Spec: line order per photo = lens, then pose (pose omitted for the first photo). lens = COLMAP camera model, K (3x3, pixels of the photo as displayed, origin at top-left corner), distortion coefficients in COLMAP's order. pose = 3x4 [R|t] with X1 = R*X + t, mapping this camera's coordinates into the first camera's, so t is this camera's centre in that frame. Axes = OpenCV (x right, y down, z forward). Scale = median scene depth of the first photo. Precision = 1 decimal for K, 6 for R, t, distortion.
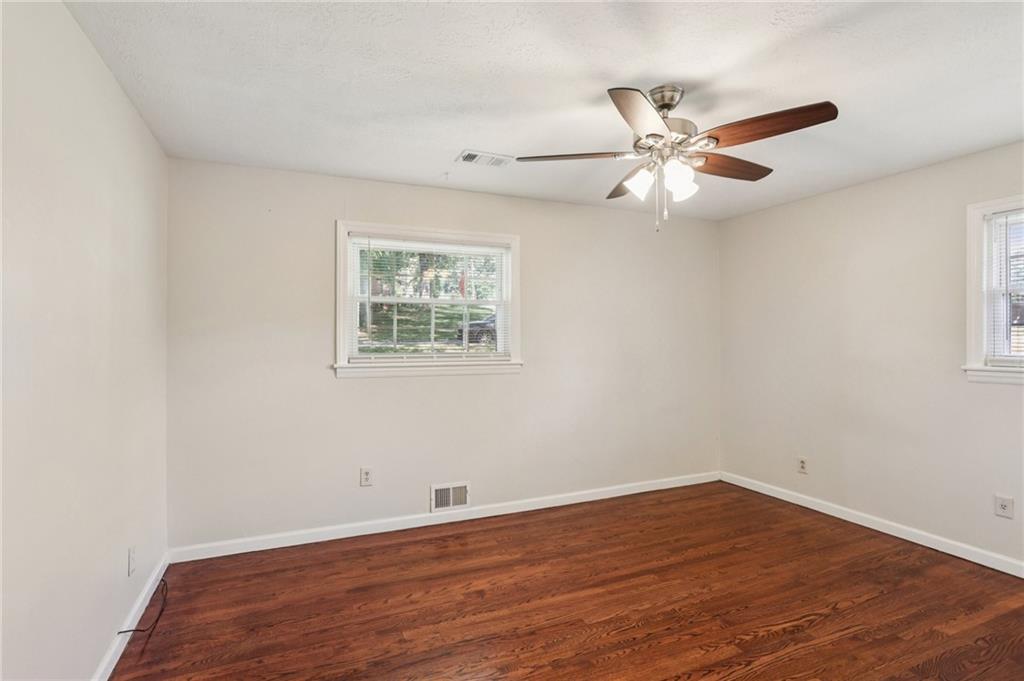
lens RADIAL K [[501.8, 0, 504.6], [0, 501.8, 340.1], [0, 0, 1]] dist [-0.032314, 0.025893]
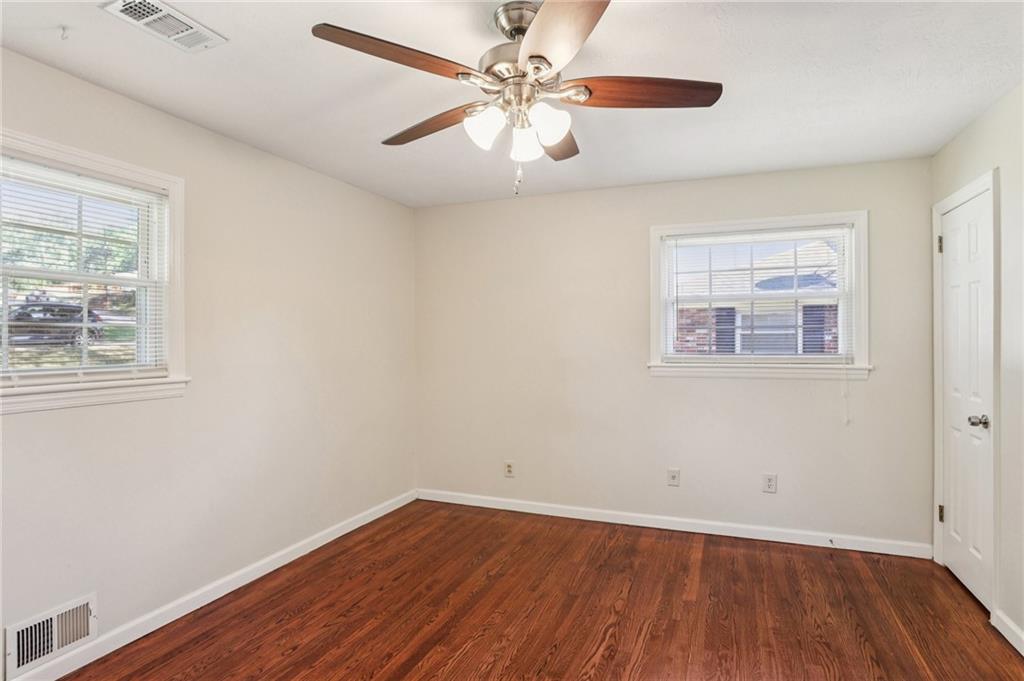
lens RADIAL K [[534.8, 0, 505.7], [0, 534.8, 343.5], [0, 0, 1]] dist [-0.065143, 0.032171]
pose [[0.723118, -0.006448, 0.690695, -0.161364], [0.006030, 0.999977, 0.003022, -0.000258], [-0.690698, 0.001979, 0.723140, 0.294840]]
